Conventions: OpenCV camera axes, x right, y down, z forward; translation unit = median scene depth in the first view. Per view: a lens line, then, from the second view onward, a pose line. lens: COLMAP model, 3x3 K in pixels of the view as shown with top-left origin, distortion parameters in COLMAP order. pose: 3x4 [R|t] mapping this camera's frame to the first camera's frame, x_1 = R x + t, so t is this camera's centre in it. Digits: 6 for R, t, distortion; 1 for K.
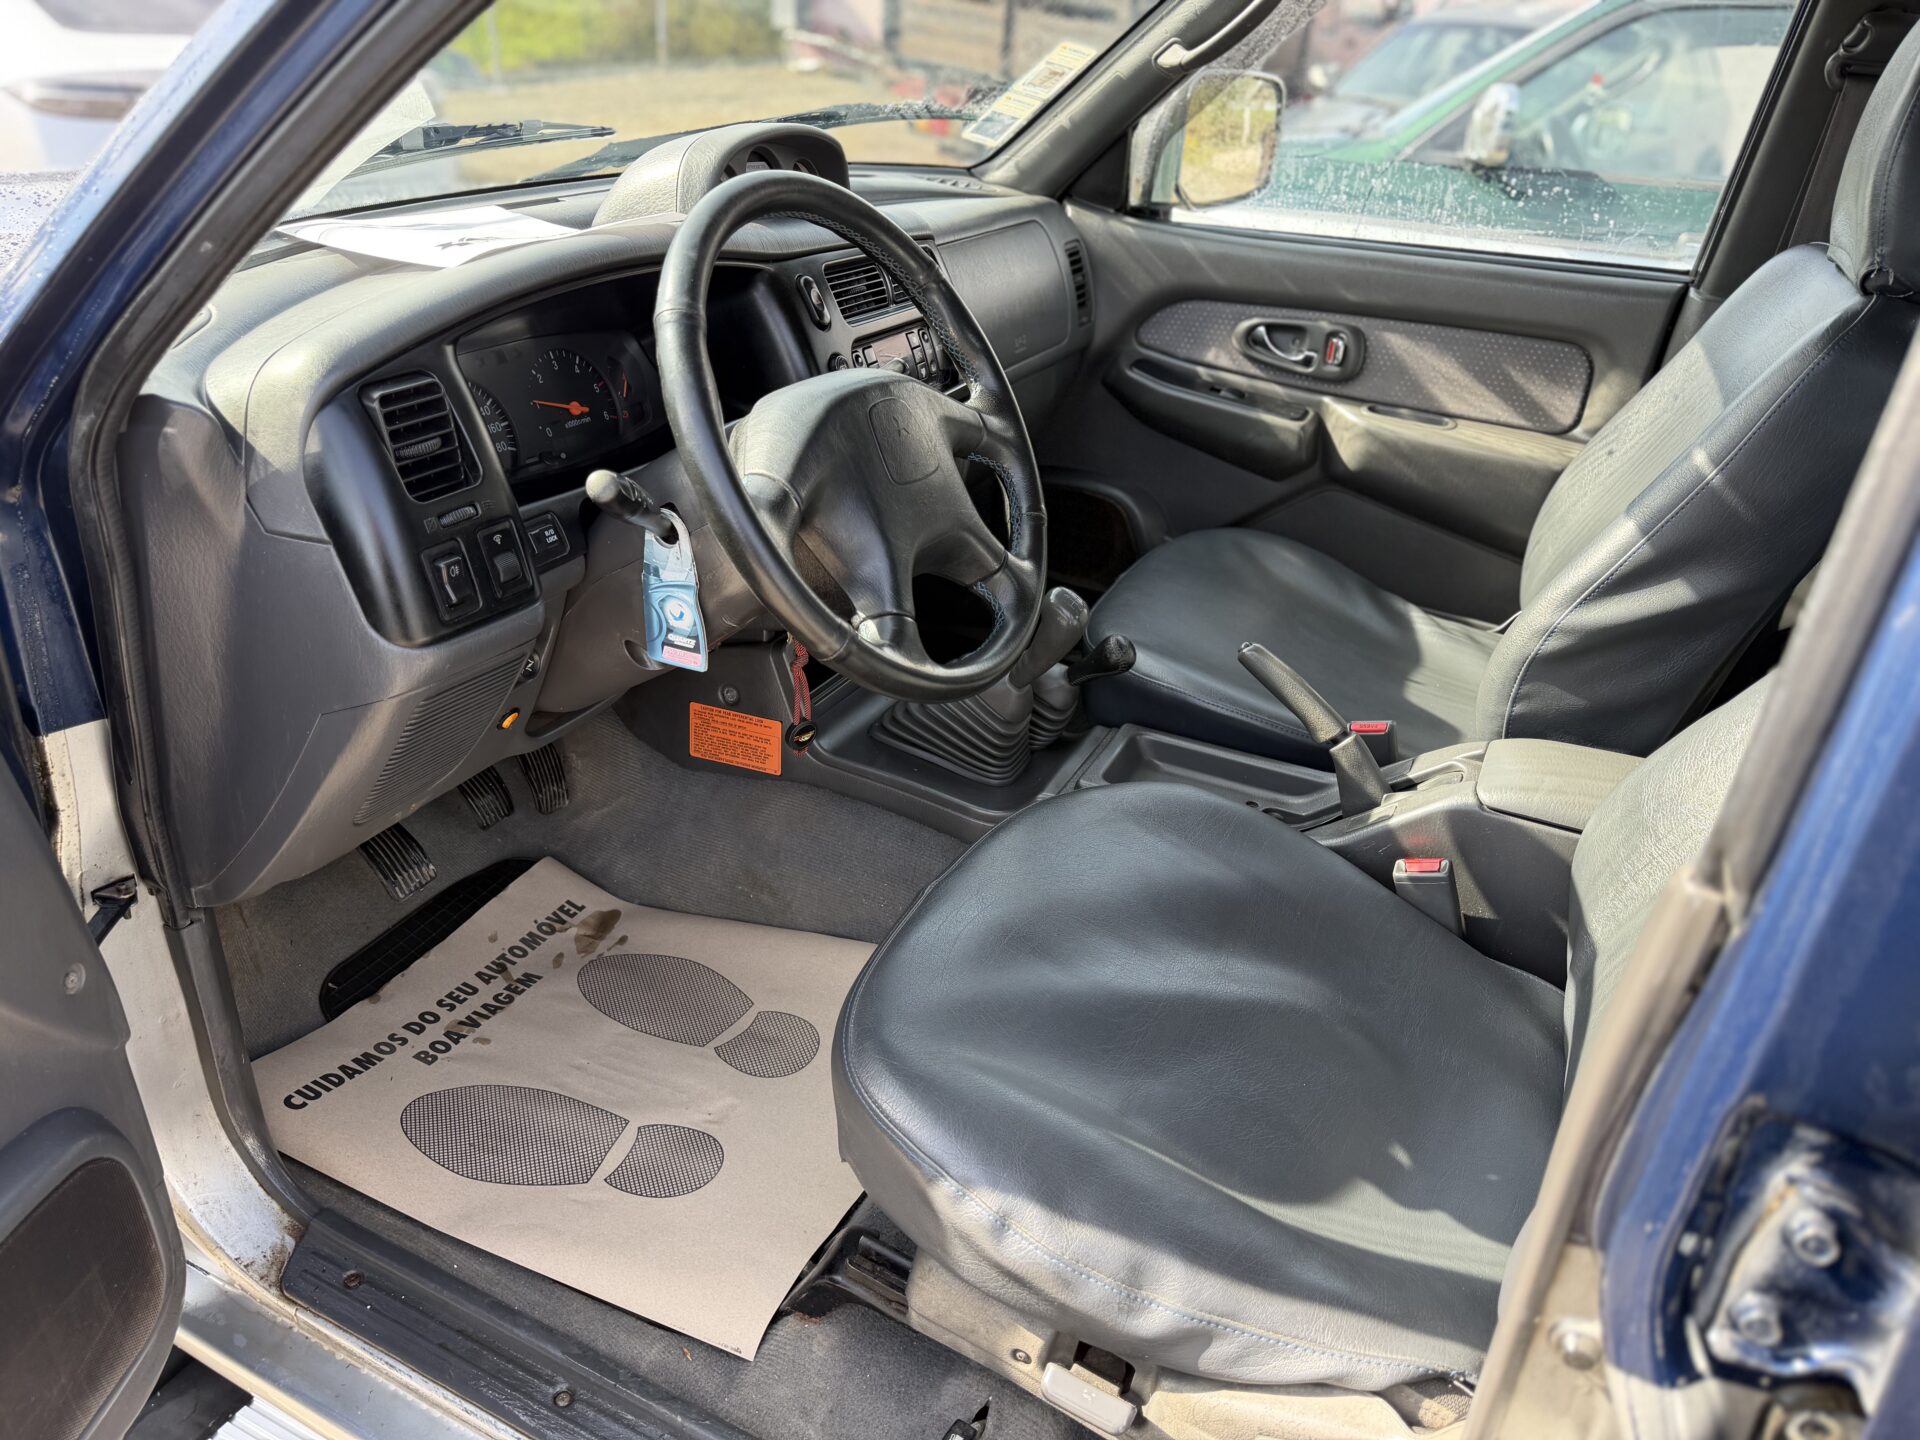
lens RADIAL K [[1340.1, 0, 962.2], [0, 1340.1, 761.9], [0, 0, 1]] dist [0.001411, -0.001966]
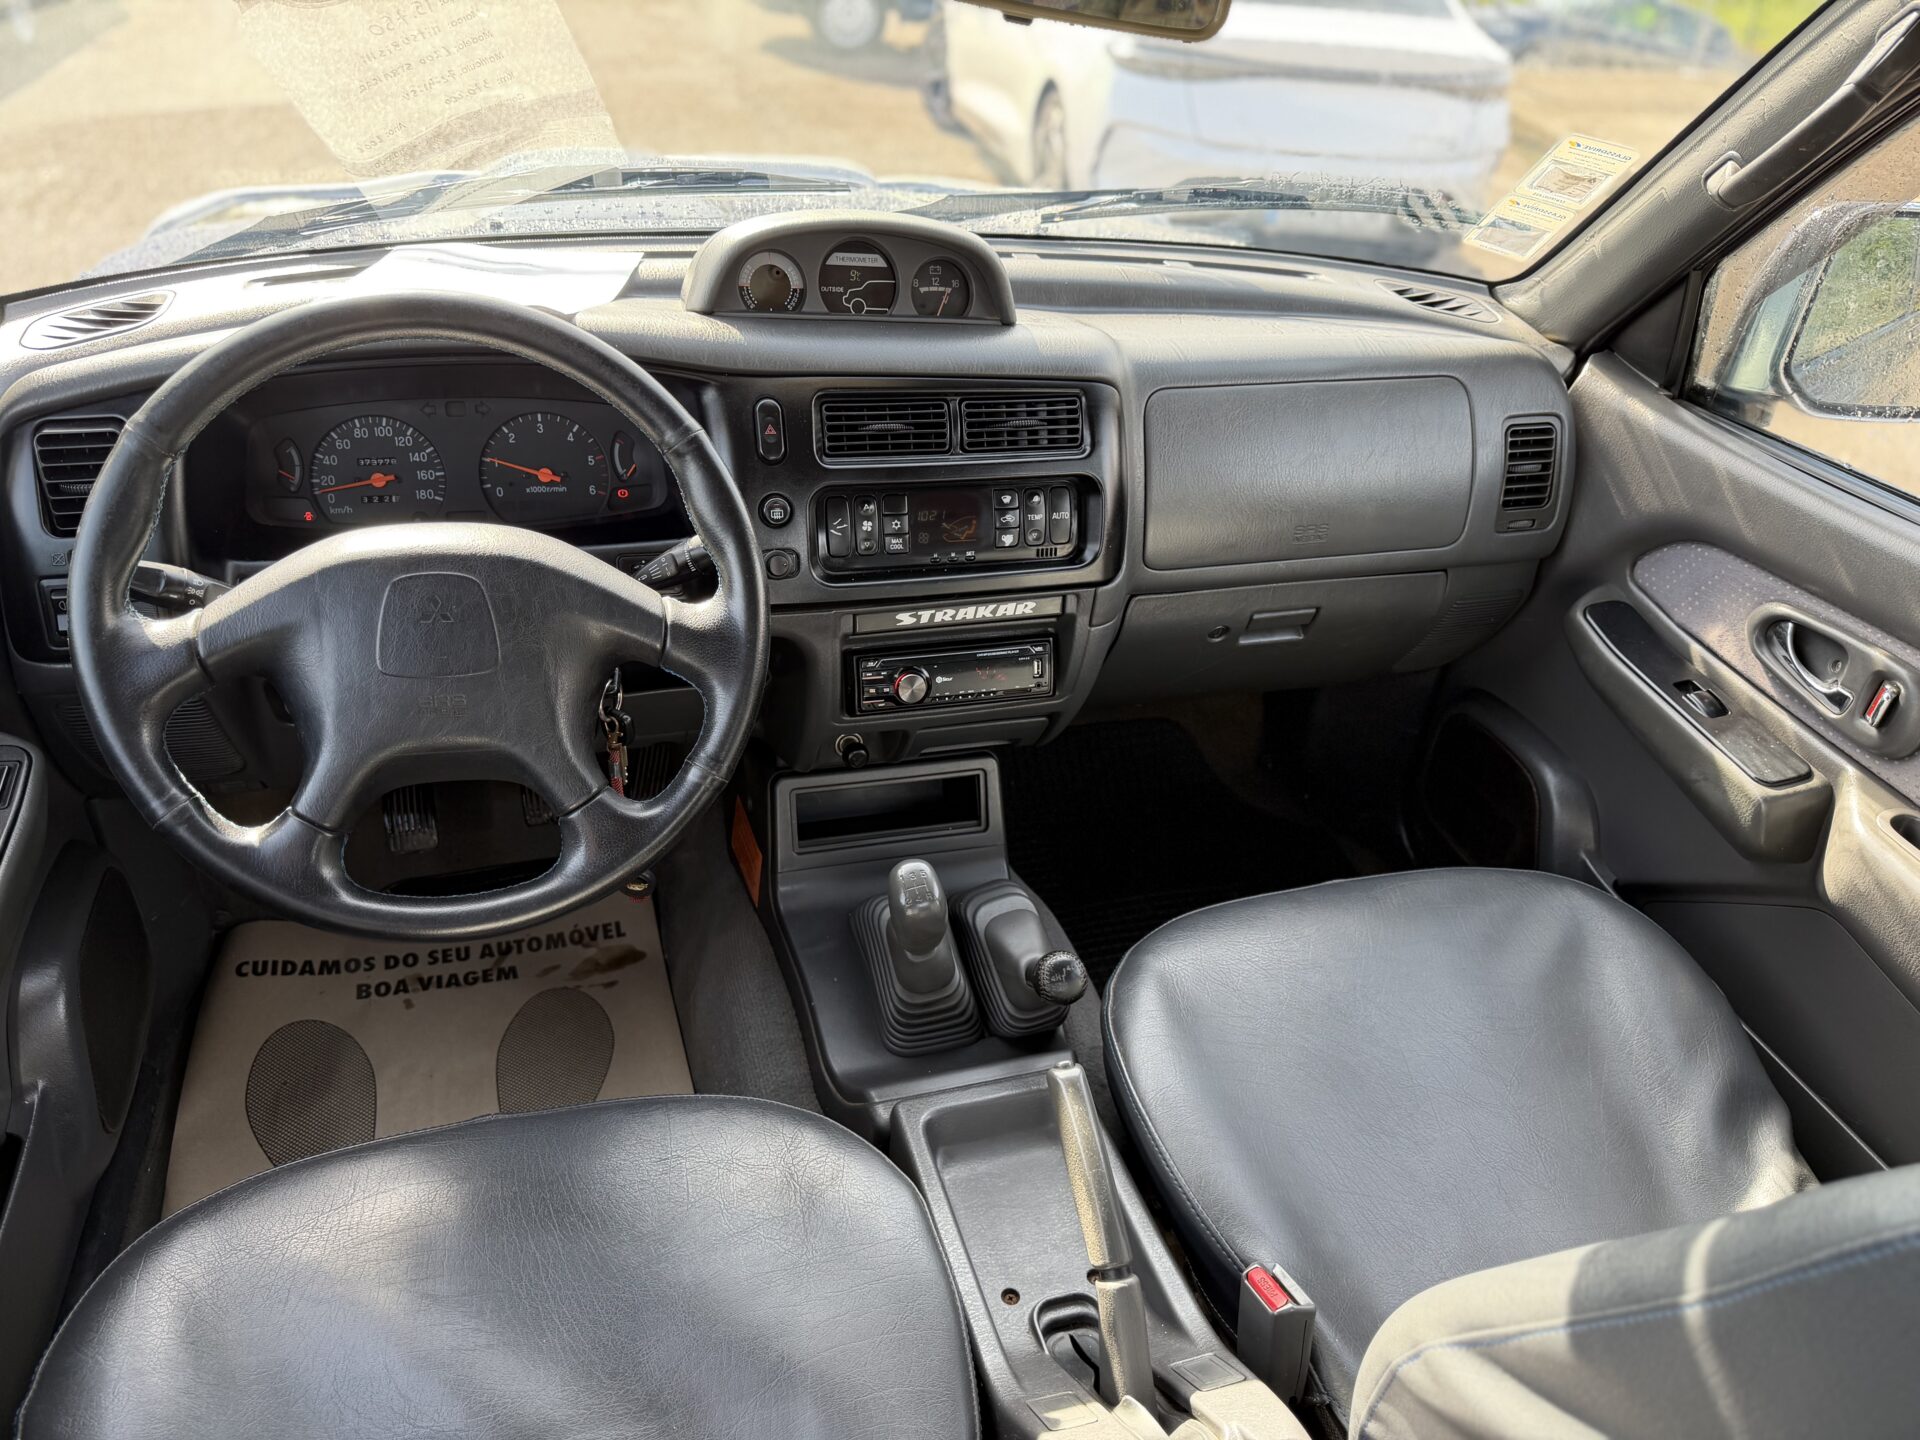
lens RADIAL K [[1340.1, 0, 962.2], [0, 1340.1, 761.9], [0, 0, 1]] dist [0.001411, -0.001966]
pose [[0.687448, 0.401408, -0.605216, 0.364724], [-0.386363, 0.907788, 0.163231, -0.221120], [0.614931, 0.121621, 0.779146, 0.293515]]
